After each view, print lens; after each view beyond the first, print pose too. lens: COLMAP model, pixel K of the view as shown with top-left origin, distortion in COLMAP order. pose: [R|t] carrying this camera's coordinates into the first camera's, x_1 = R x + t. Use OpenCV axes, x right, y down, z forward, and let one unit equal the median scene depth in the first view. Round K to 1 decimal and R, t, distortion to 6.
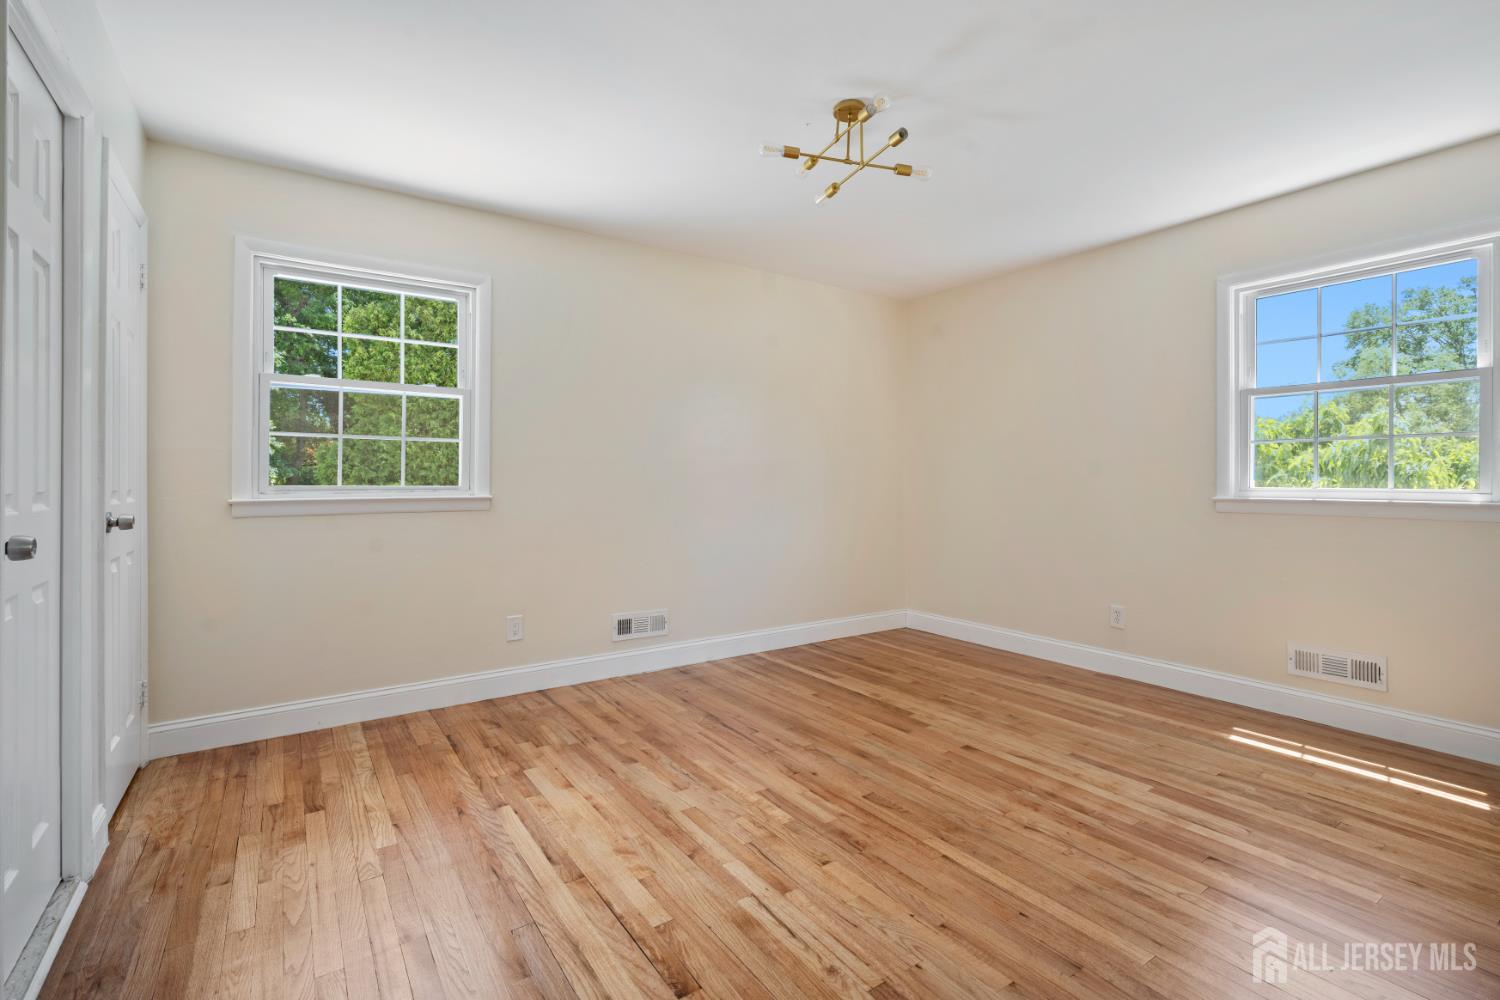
lens RADIAL K [[682.4, 0, 747.9], [0, 682.4, 475.3], [0, 0, 1]] dist [-0.005523, 0.000922]
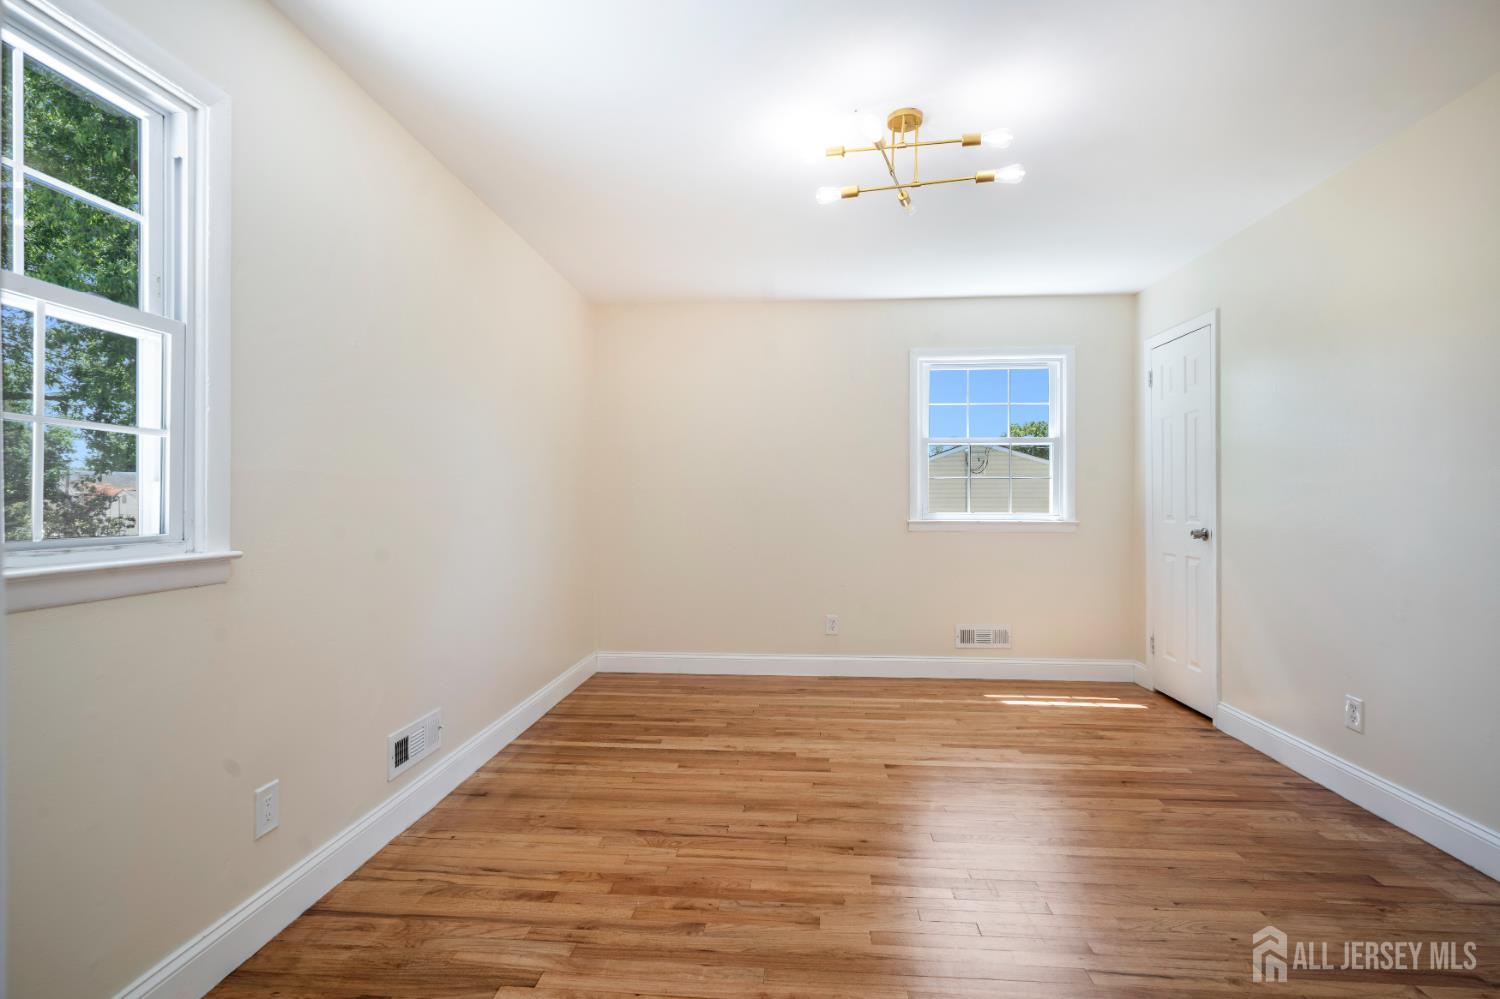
lens RADIAL K [[706.0, 0, 749.8], [0, 706.0, 497.9], [0, 0, 1]] dist [-0.003866, -0.000055]
pose [[0.627604, 0.001949, 0.778531, -0.602267], [-0.006109, 0.999978, 0.002421, -0.012536], [-0.778509, -0.006276, 0.627602, 0.450106]]
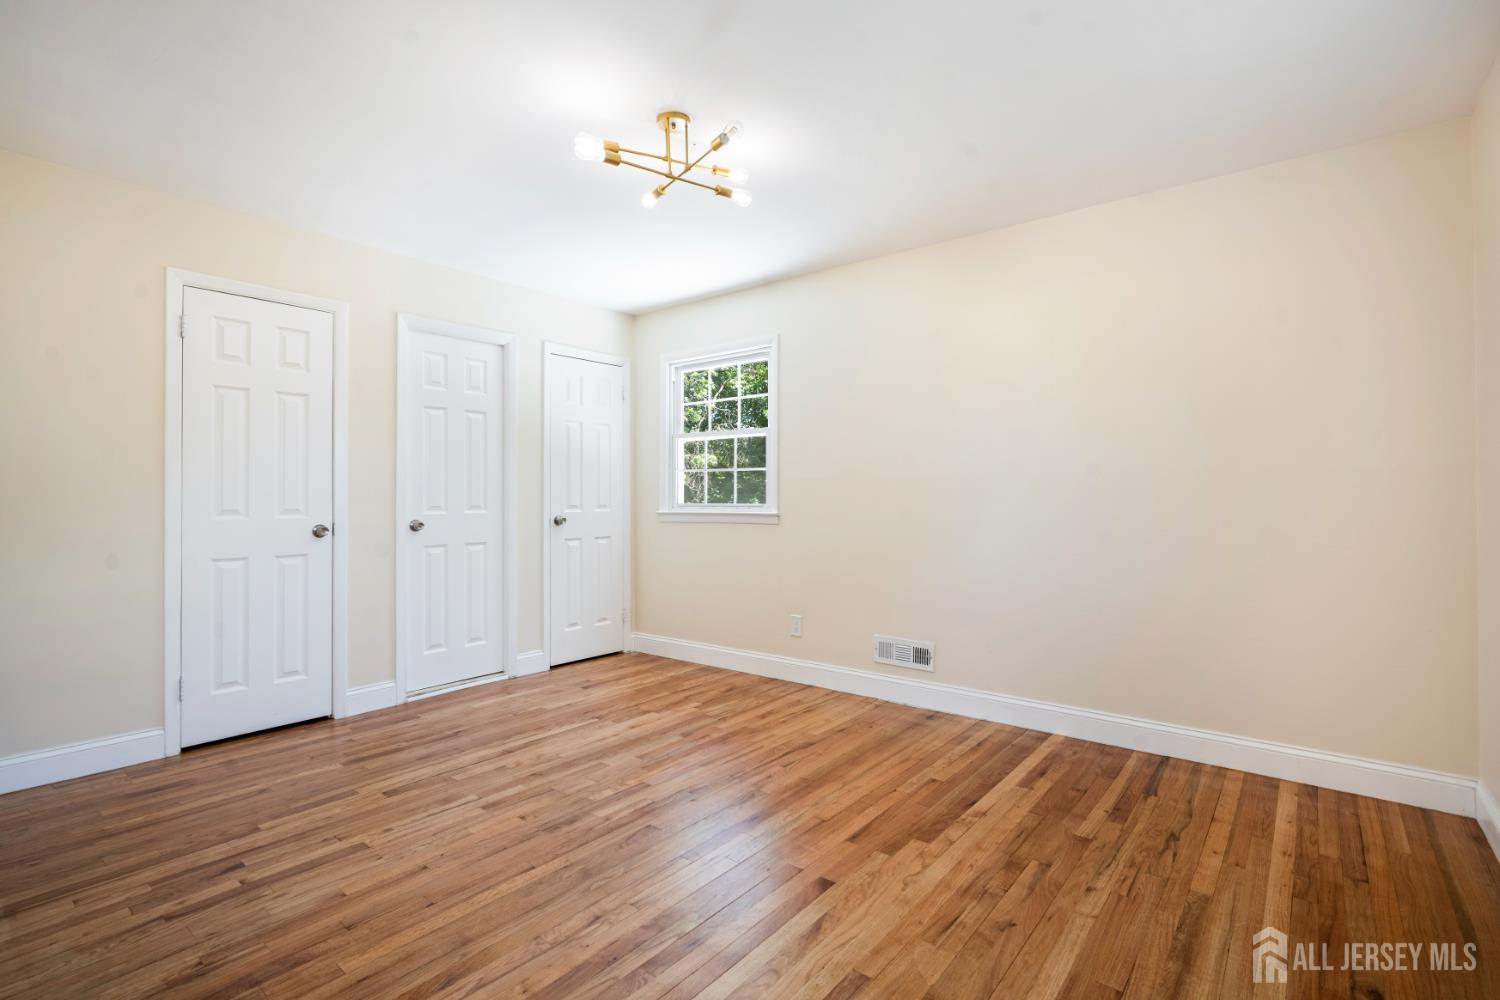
lens RADIAL K [[706.0, 0, 746.2], [0, 706.0, 494.3], [0, 0, 1]] dist [-0.003866, -0.000055]
pose [[0.280056, -0.006208, -0.959964, 0.919382], [0.011355, 0.999931, -0.003154, 0.000713], [0.959917, -0.010017, 0.280107, 0.664298]]
